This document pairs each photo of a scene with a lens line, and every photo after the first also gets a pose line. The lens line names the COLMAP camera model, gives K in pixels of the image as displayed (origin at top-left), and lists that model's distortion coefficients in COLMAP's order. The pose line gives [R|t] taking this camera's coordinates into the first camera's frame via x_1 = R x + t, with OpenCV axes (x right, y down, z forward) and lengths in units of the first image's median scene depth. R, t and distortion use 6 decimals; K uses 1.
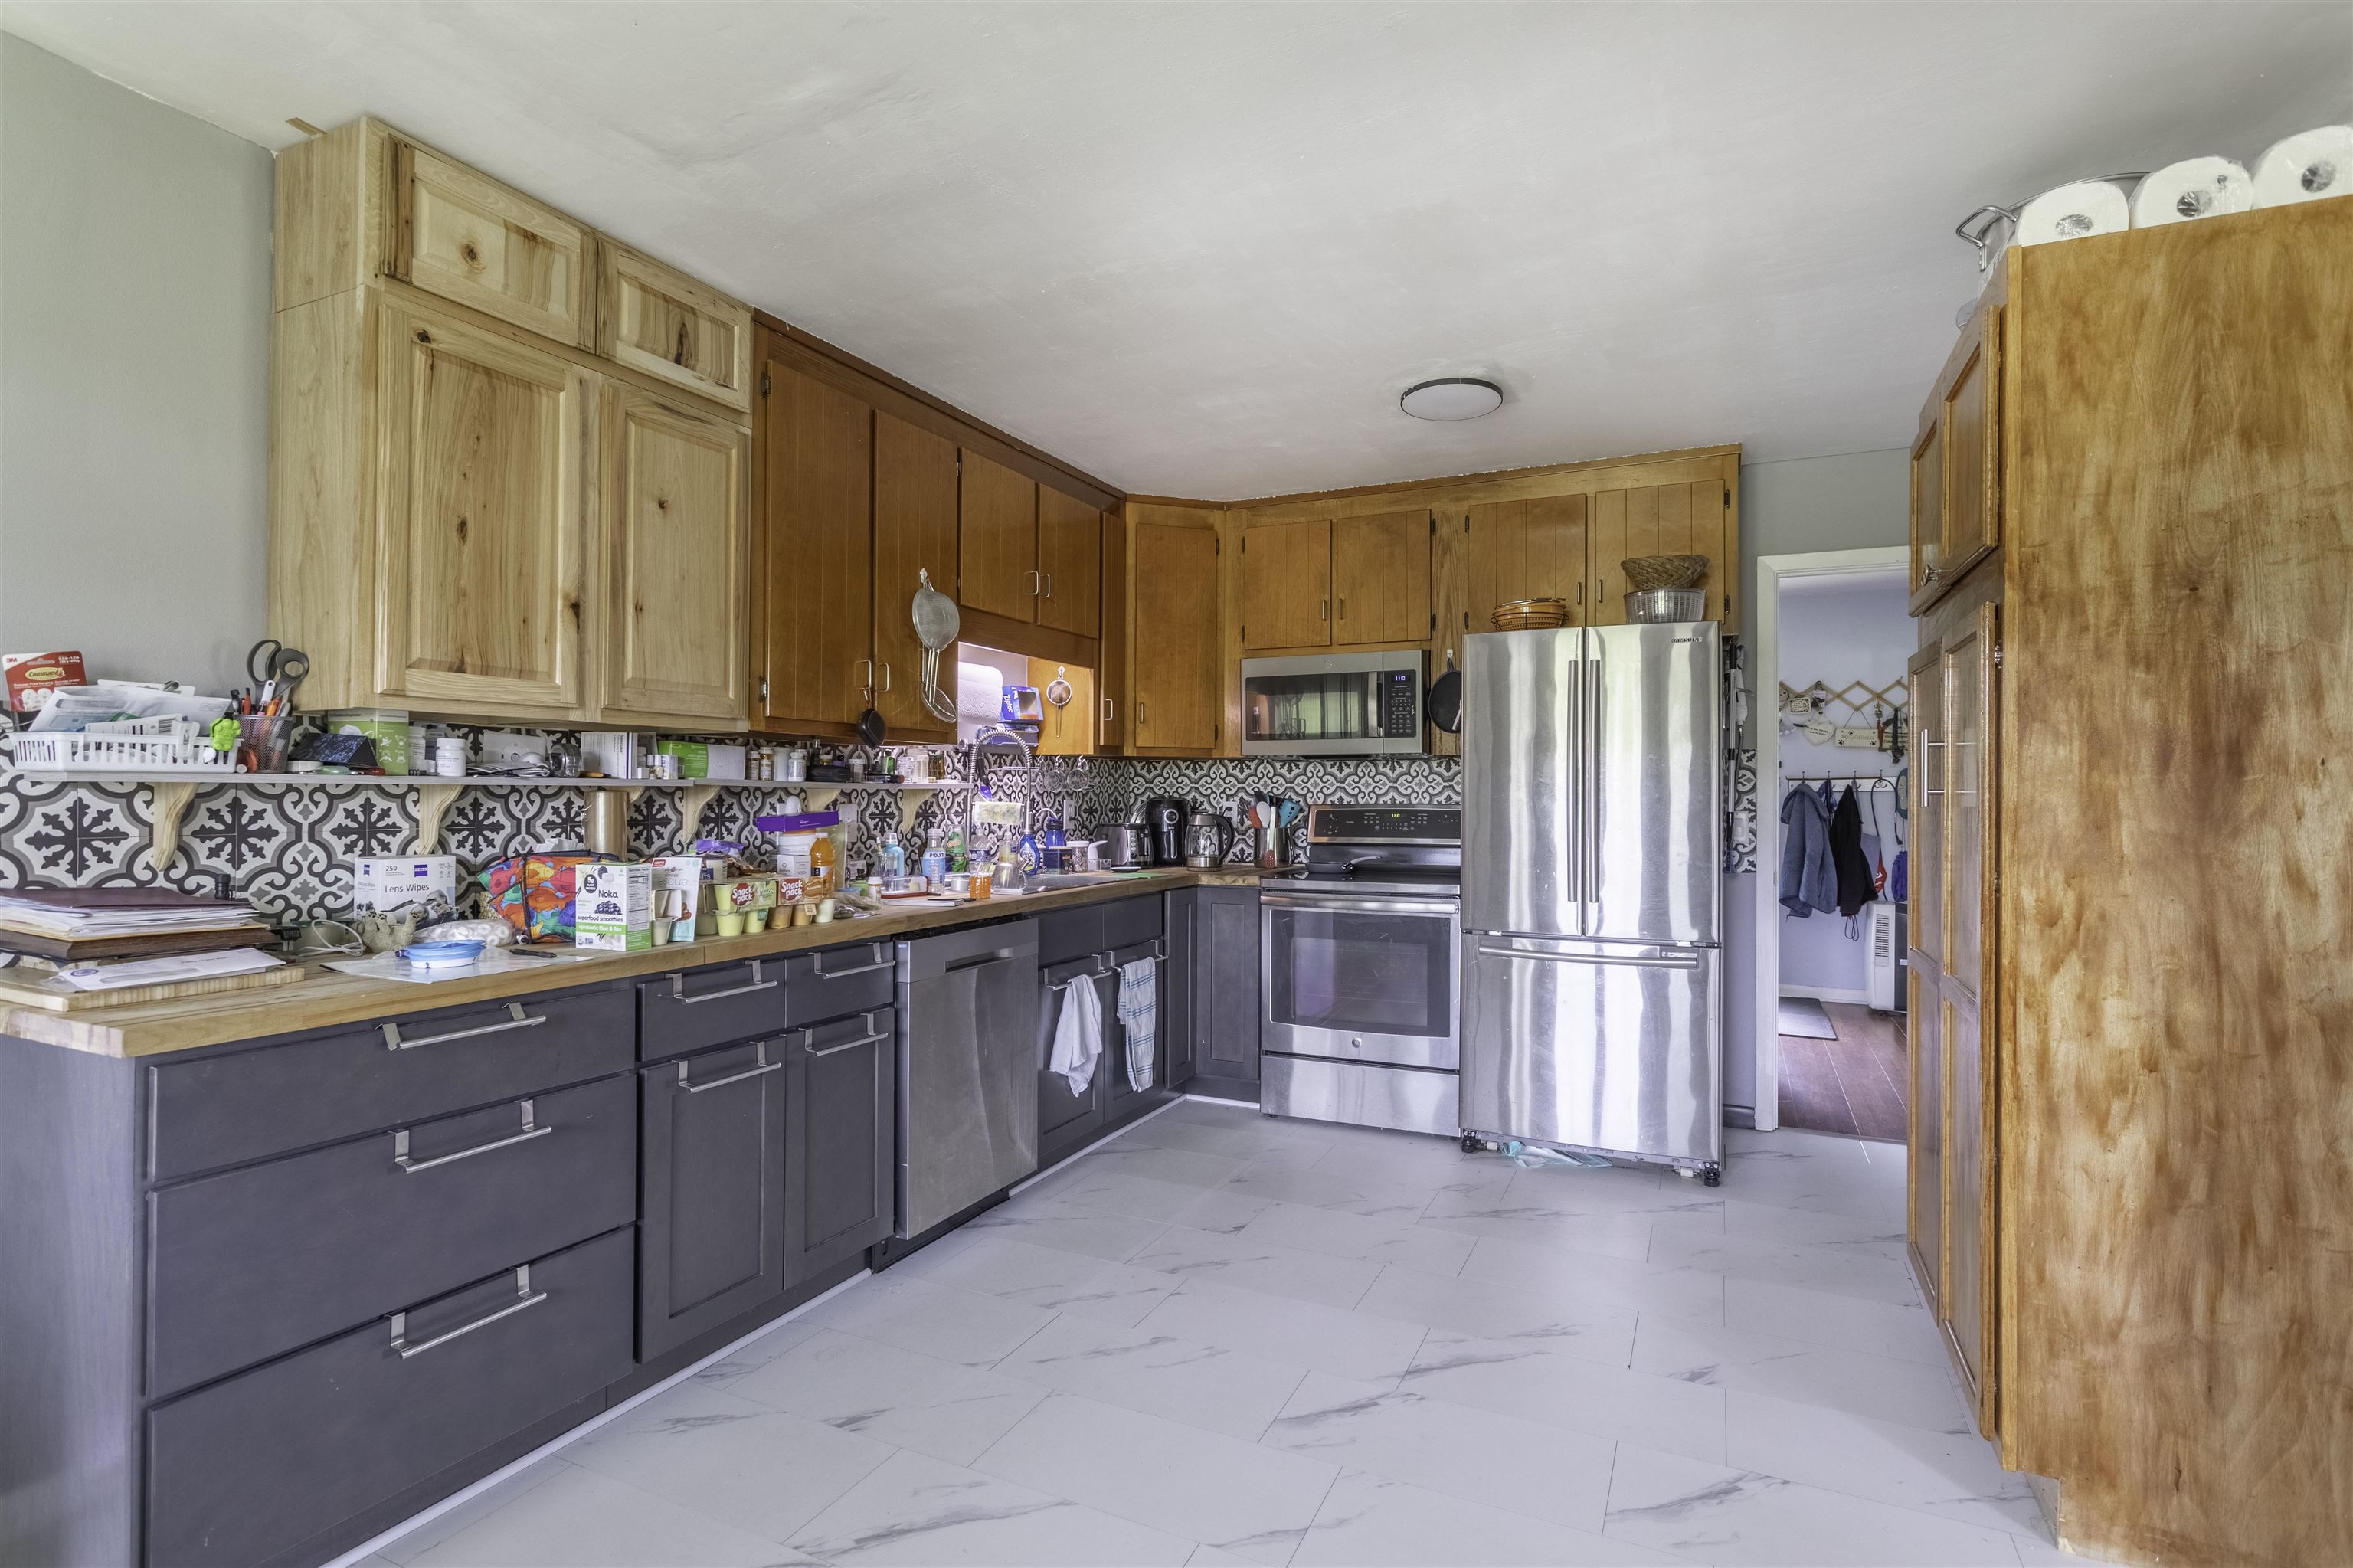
lens RADIAL K [[1138.9, 0, 1202.2], [0, 1138.9, 778.9], [0, 0, 1]] dist [-0.010925, 0.002758]
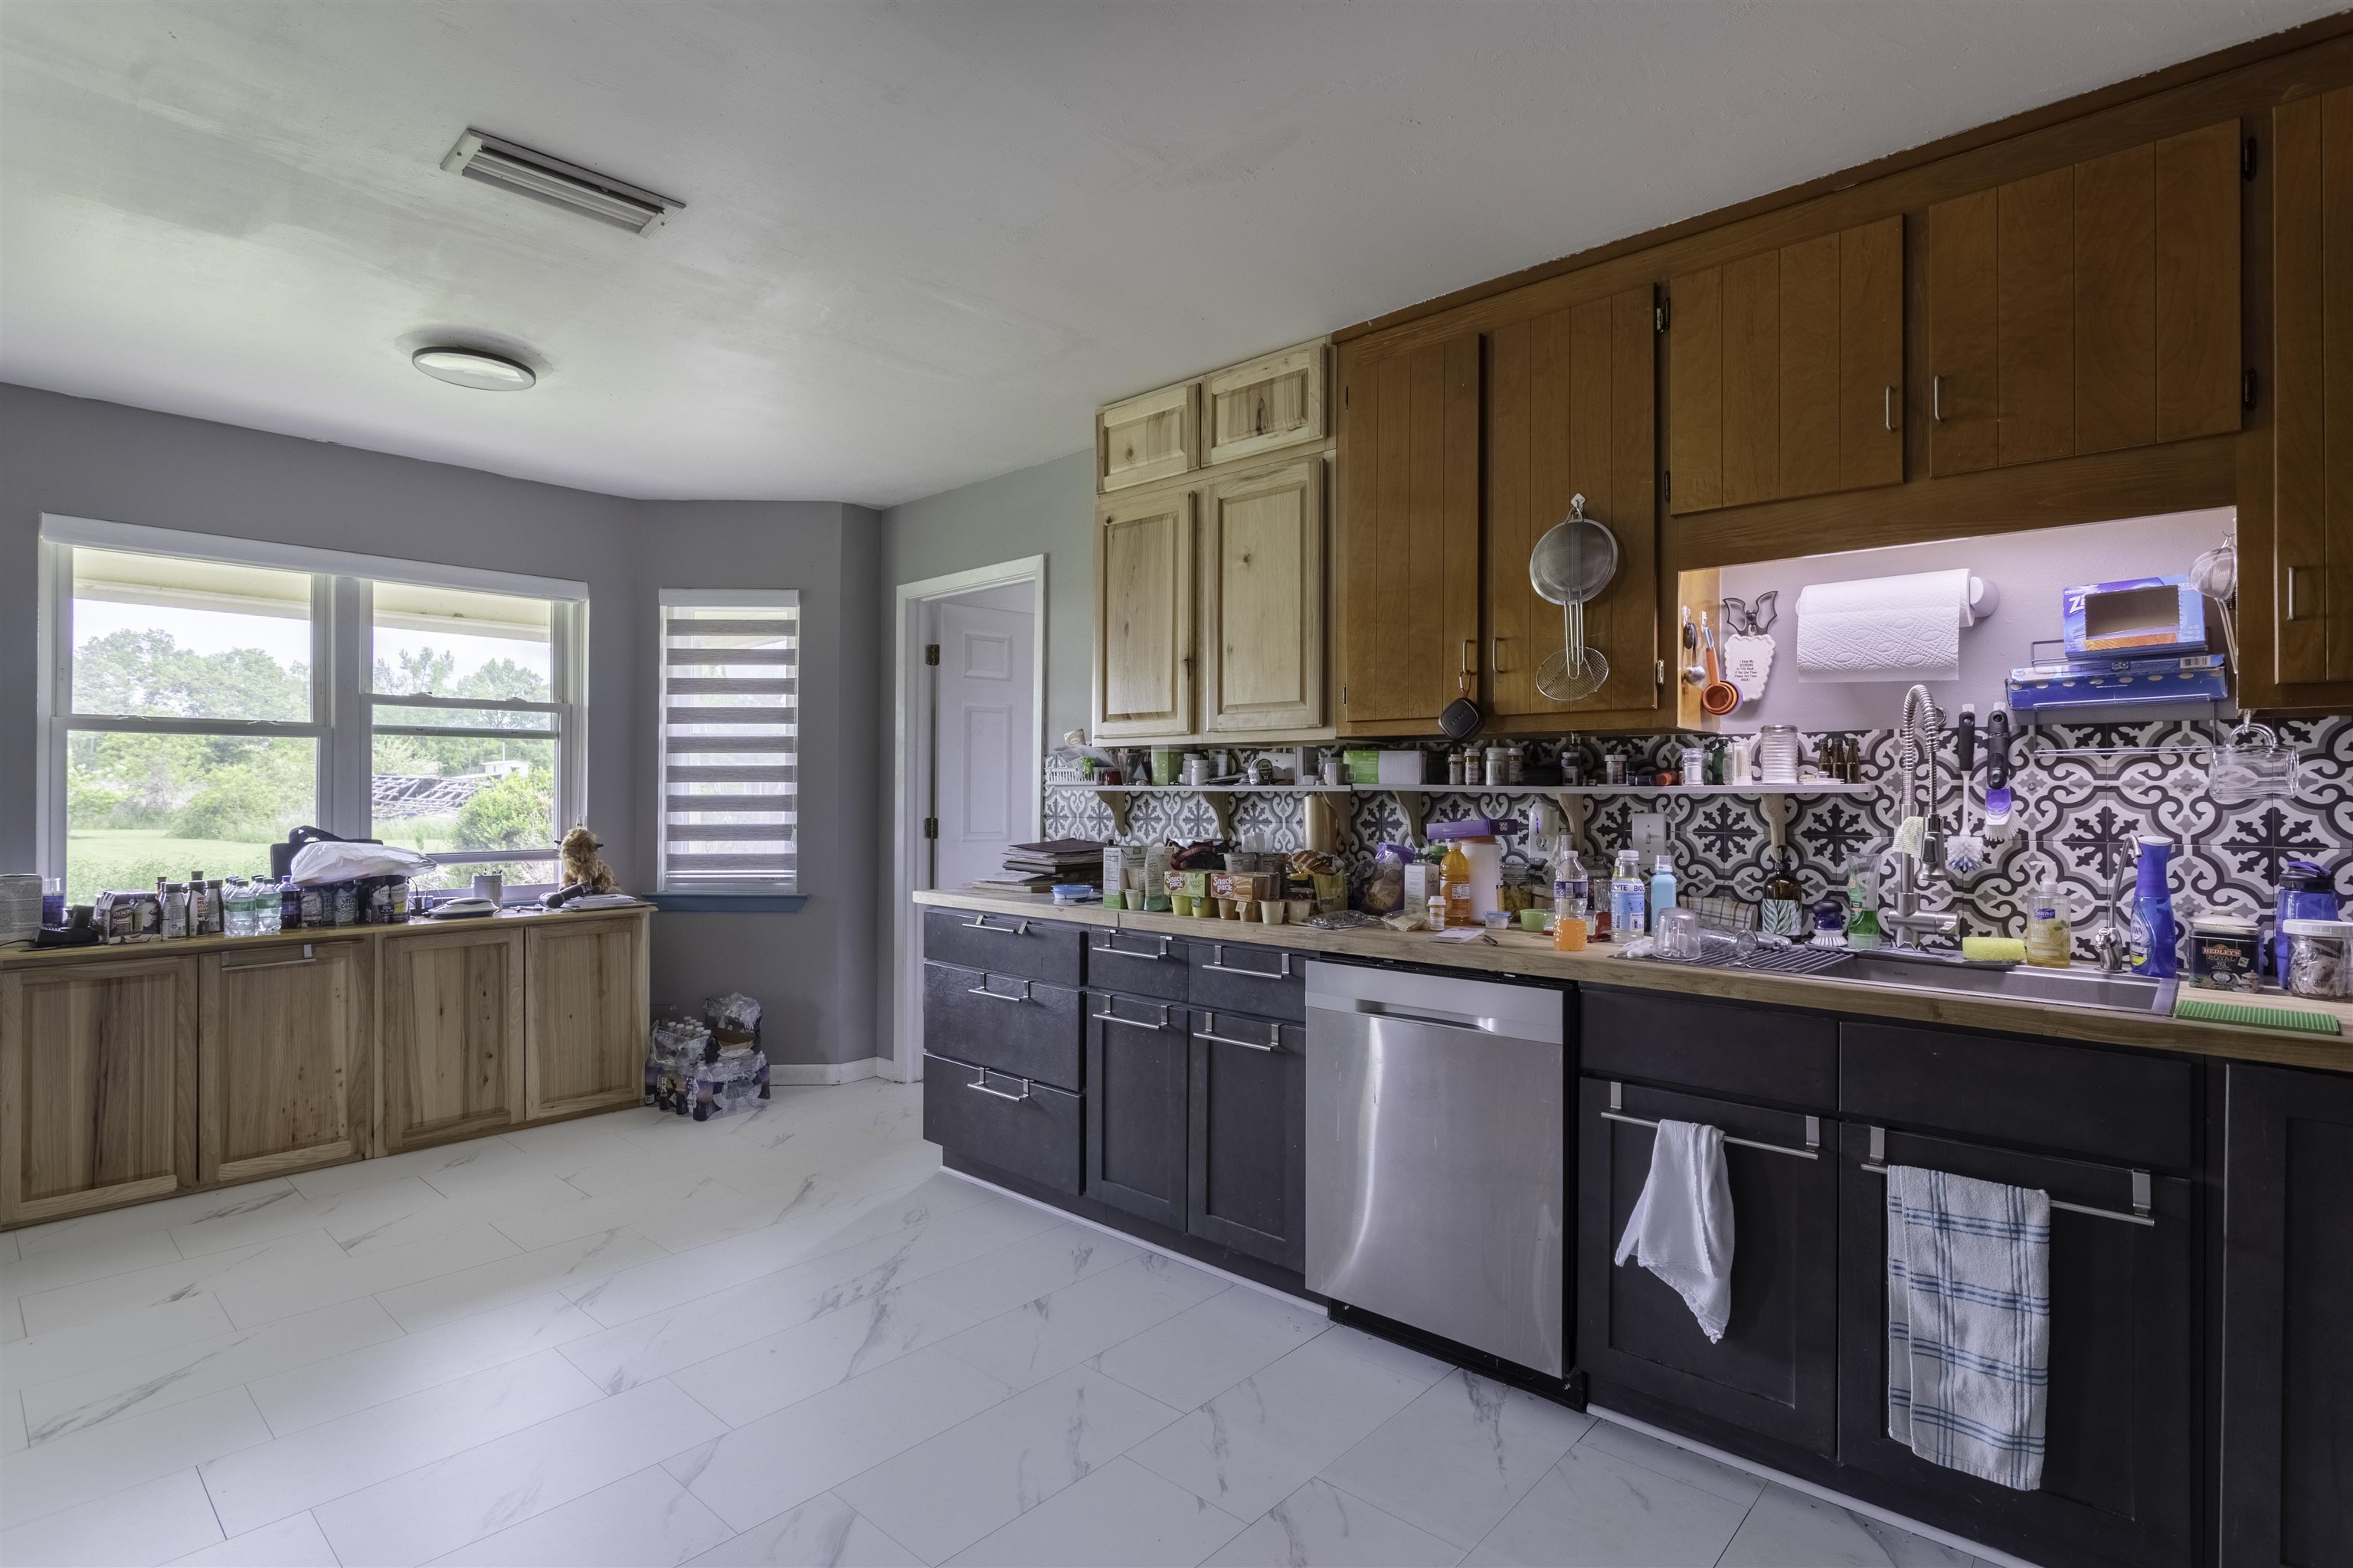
lens RADIAL K [[1138.9, 0, 1195.2], [0, 1138.9, 792.1], [0, 0, 1]] dist [-0.010925, 0.002758]
pose [[-0.293139, -0.001998, -0.956068, 0.442074], [0.006692, 0.999969, -0.004141, 0.007822], [0.956046, -0.007612, -0.293117, 0.817018]]
